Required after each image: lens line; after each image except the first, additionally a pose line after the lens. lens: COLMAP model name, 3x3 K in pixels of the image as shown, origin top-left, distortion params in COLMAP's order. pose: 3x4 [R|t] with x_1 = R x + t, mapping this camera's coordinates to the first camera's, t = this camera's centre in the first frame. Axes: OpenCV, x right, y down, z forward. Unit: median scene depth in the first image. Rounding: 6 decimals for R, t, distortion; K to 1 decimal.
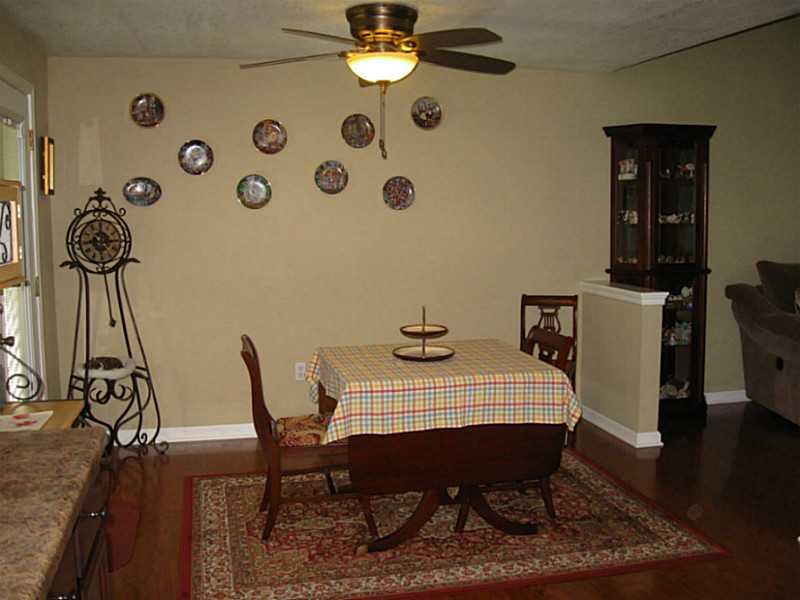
lens RADIAL K [[824.5, 0, 418.2], [0, 824.5, 301.2], [0, 0, 1]] dist [-0.126049, 0.004729]
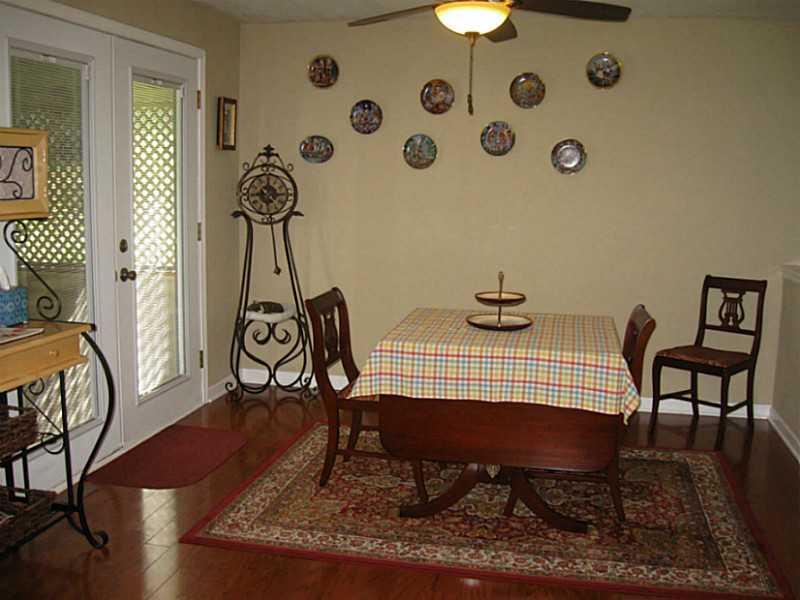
lens RADIAL K [[824.5, 0, 418.2], [0, 824.5, 301.2], [0, 0, 1]] dist [-0.126049, 0.004729]
pose [[0.905652, 0.086735, -0.415055, 0.258331], [-0.073353, 0.996145, 0.048111, 0.000946], [0.417628, -0.013126, 0.908523, 0.088521]]
